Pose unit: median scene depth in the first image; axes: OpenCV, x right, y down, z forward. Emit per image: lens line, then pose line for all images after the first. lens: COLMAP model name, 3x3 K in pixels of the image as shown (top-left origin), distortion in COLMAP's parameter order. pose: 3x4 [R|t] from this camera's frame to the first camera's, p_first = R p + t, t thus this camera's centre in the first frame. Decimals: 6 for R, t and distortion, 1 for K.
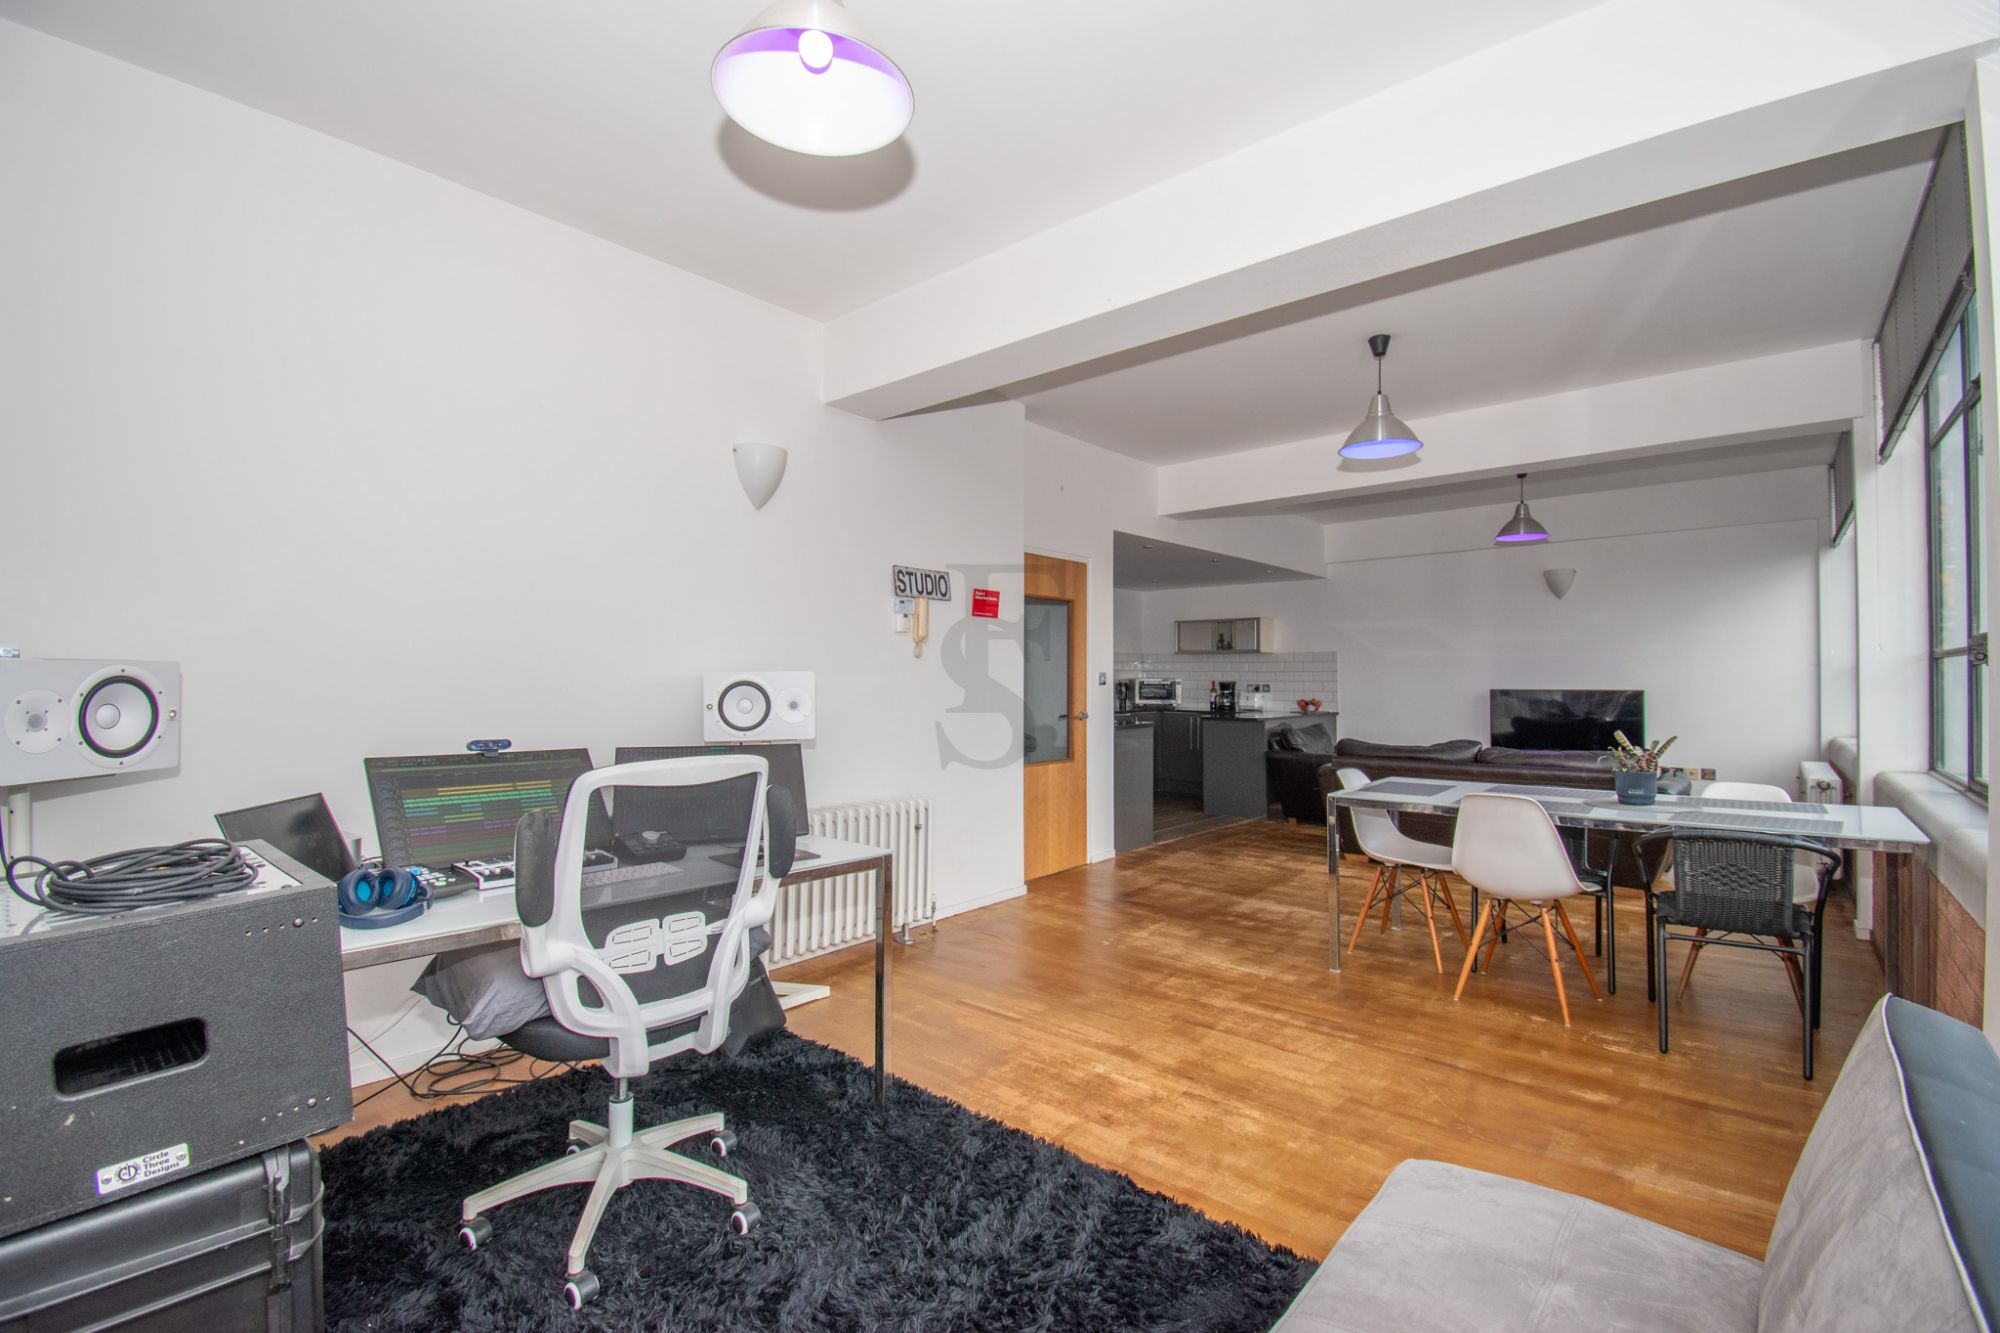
lens RADIAL K [[906.5, 0, 1000.0], [0, 906.5, 666.5], [0, 0, 1]] dist [-0.038695, -0.000321]
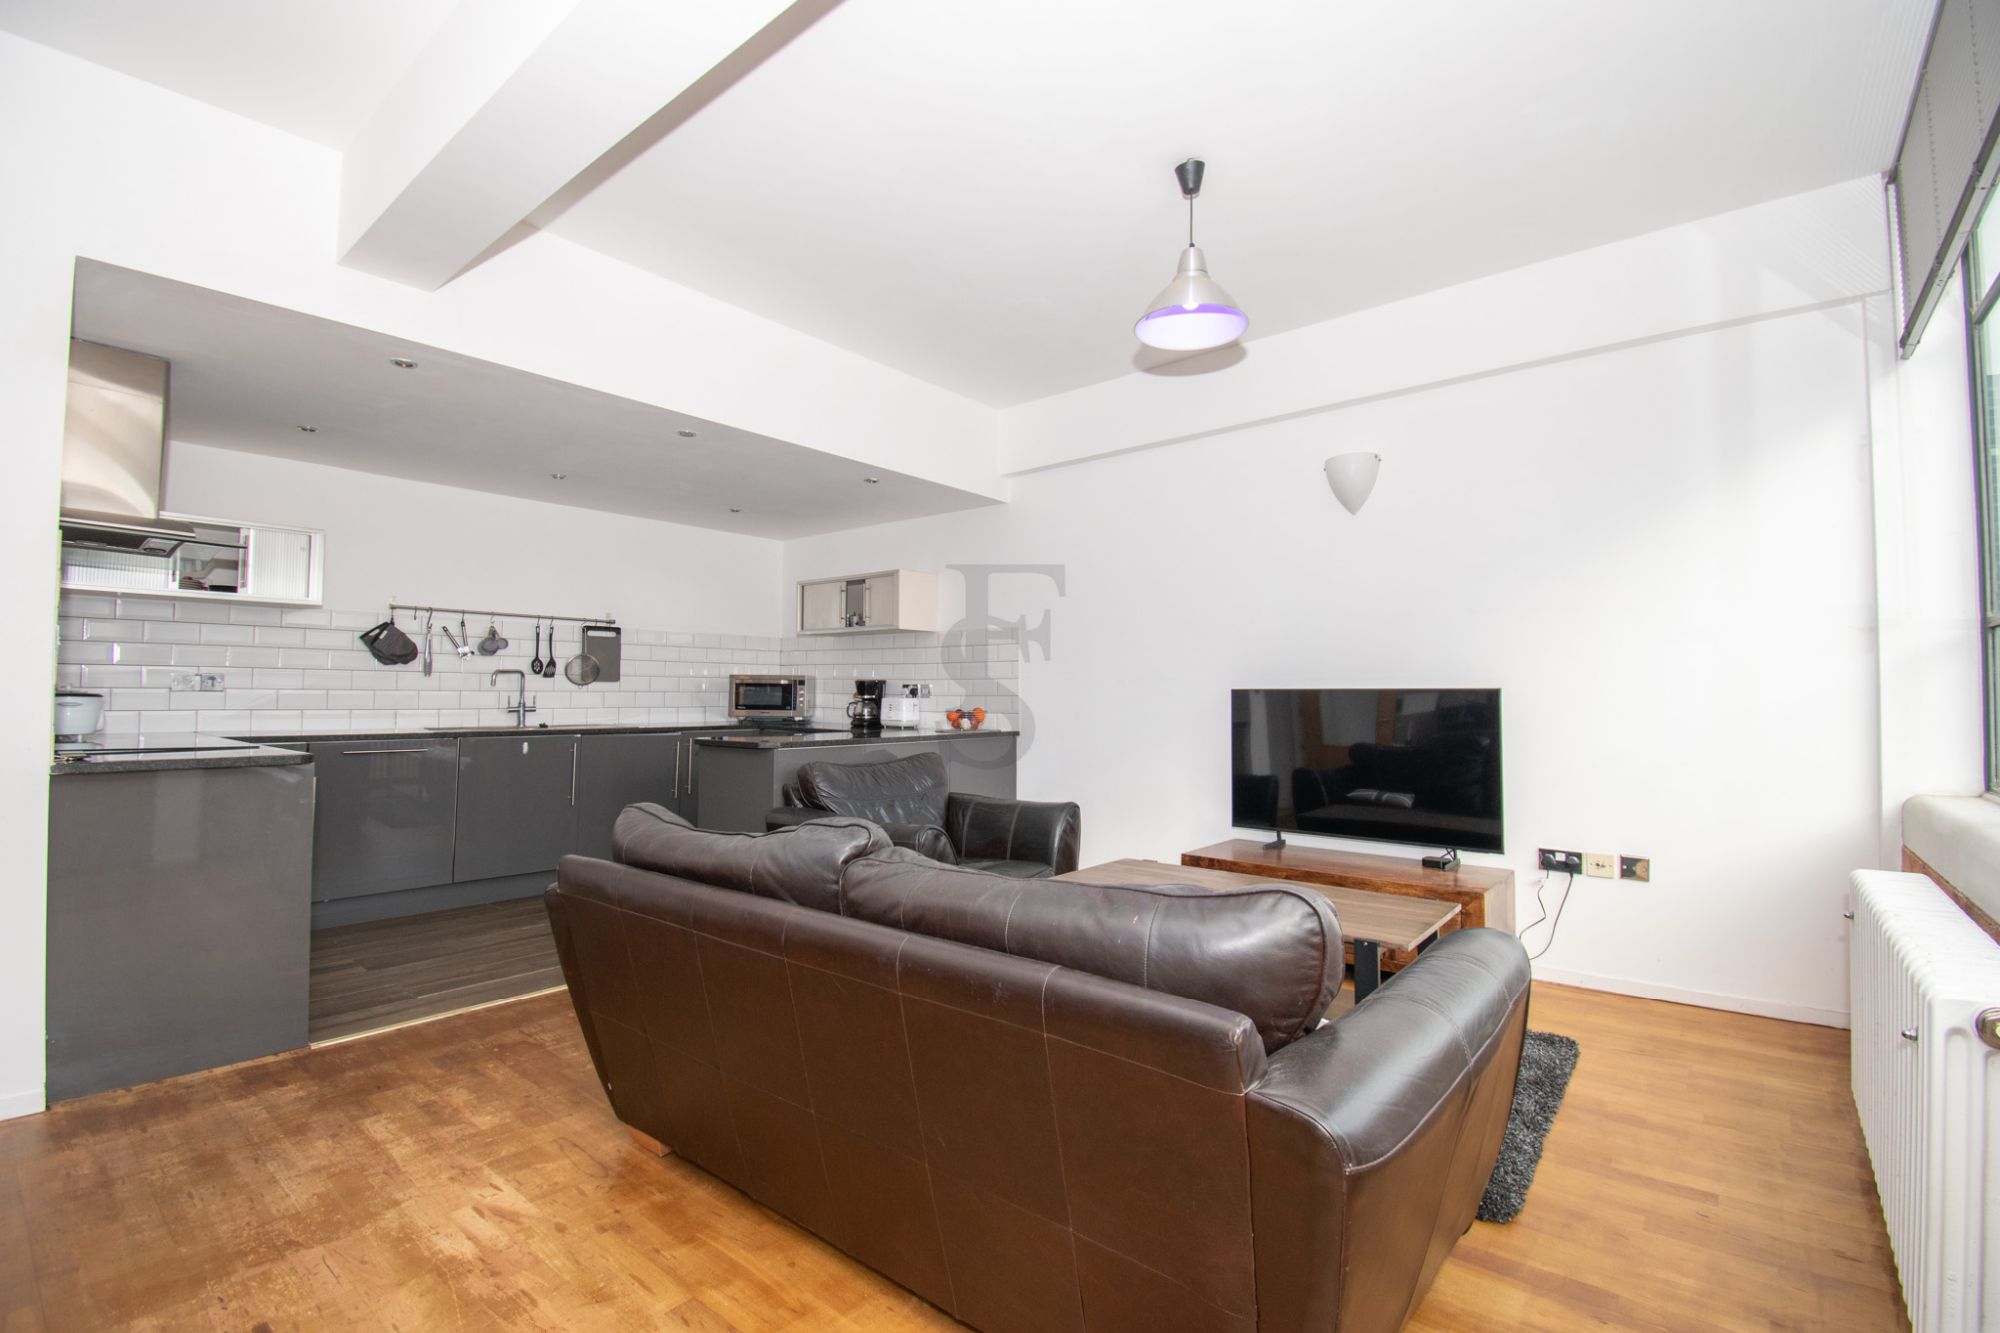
lens RADIAL K [[906.5, 0, 1000.0], [0, 906.5, 666.5], [0, 0, 1]] dist [-0.038695, -0.000321]
pose [[0.999602, 0.005905, 0.027600, 0.323203], [-0.005493, 0.999872, -0.014997, 0.016310], [-0.027685, 0.014839, 0.999507, 0.382836]]
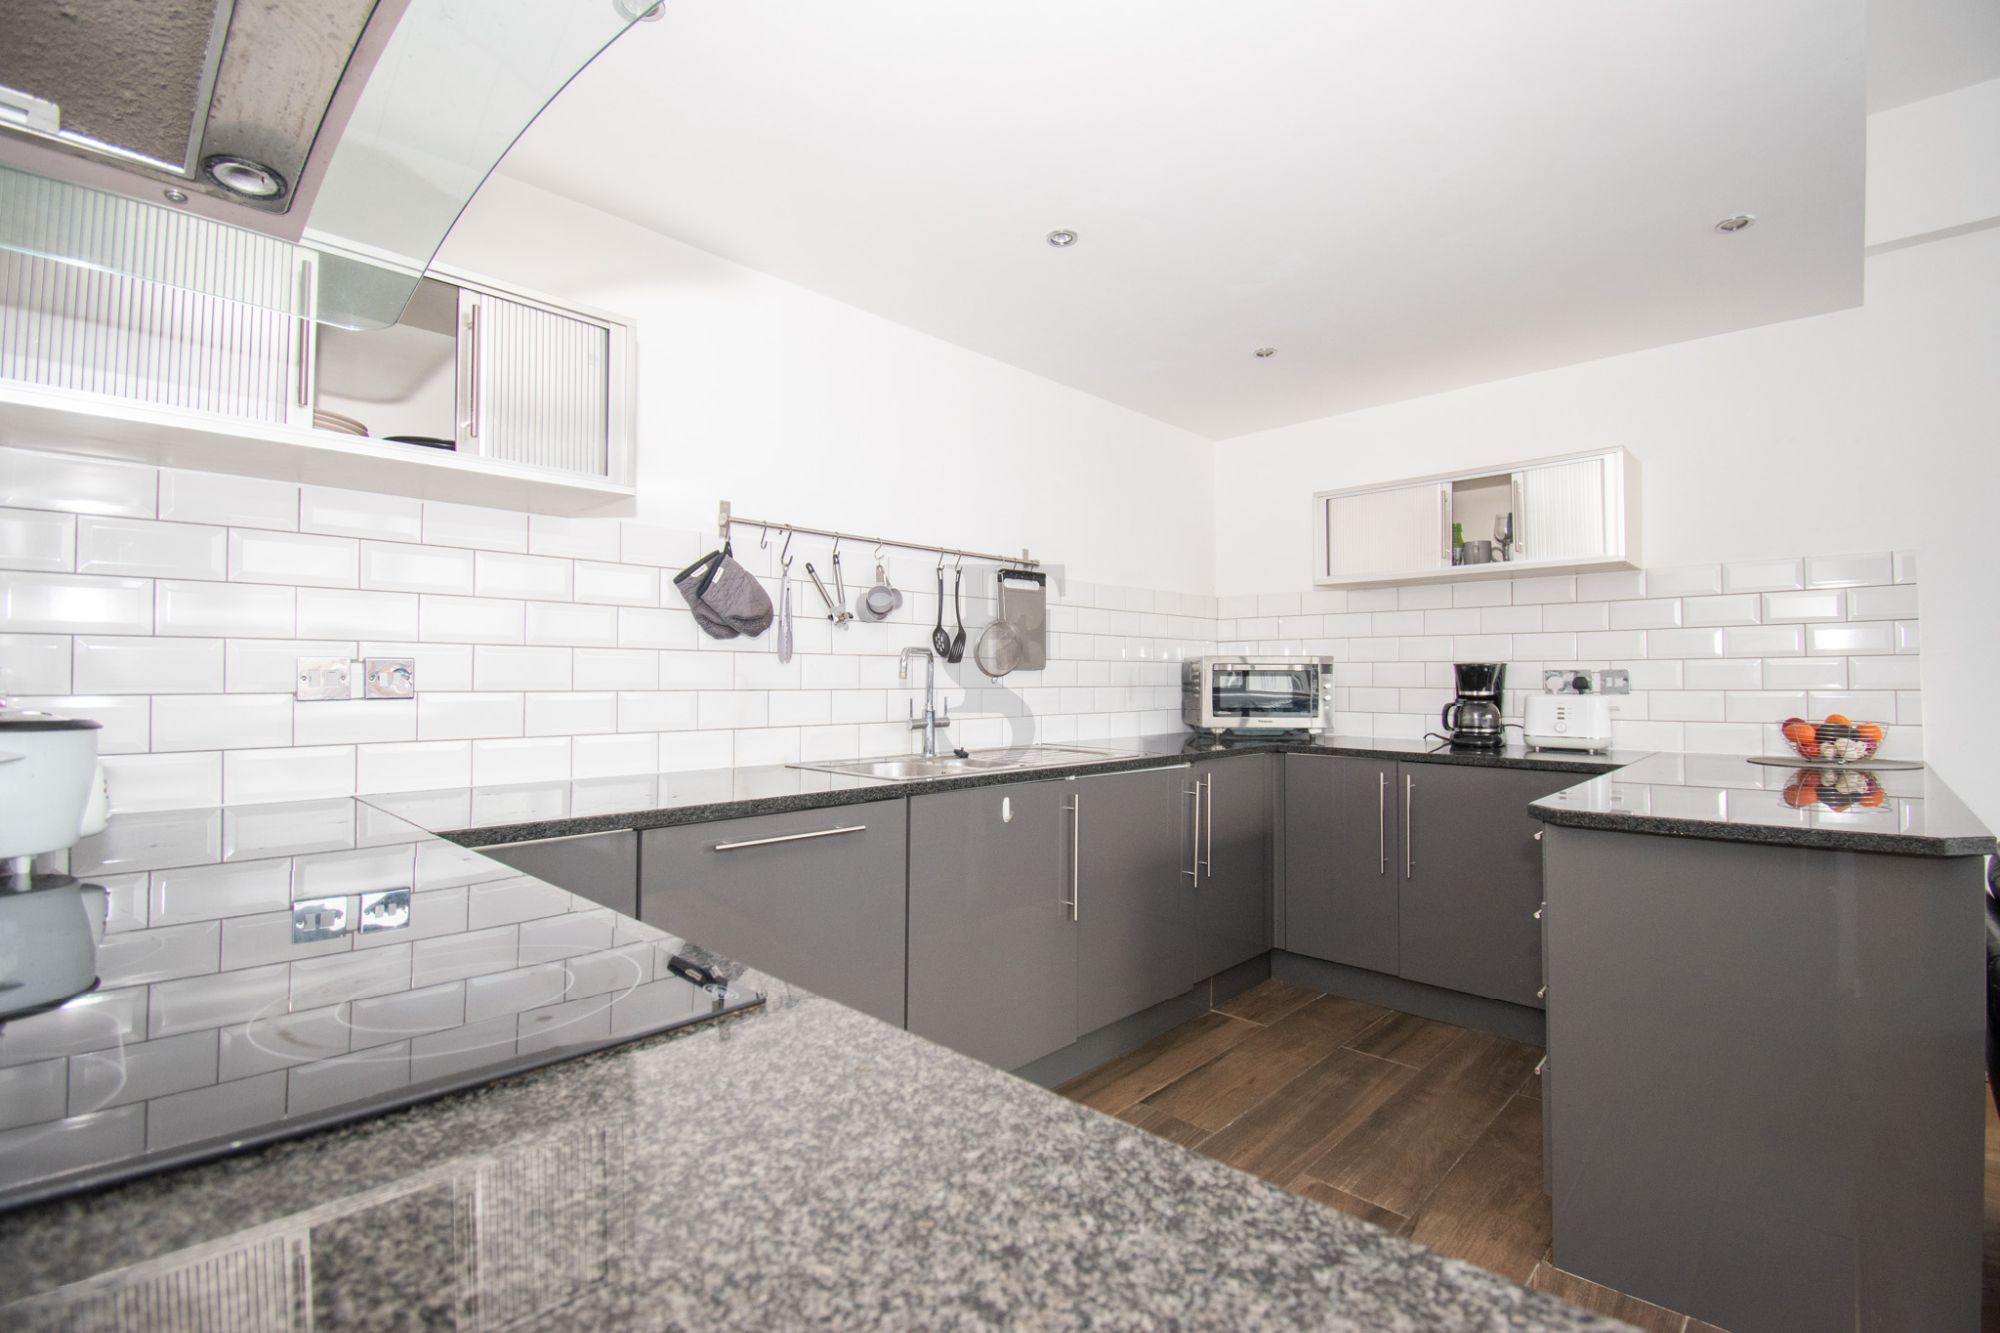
lens RADIAL K [[890.5, 0, 945.9], [0, 890.5, 655.1], [0, 0, 1]] dist [0.001313, 0.000010]
pose [[0.996345, -0.005401, -0.085250, 0.079873], [0.004171, 0.999885, -0.014608, 0.017977], [0.085319, 0.014199, 0.996252, 0.649867]]
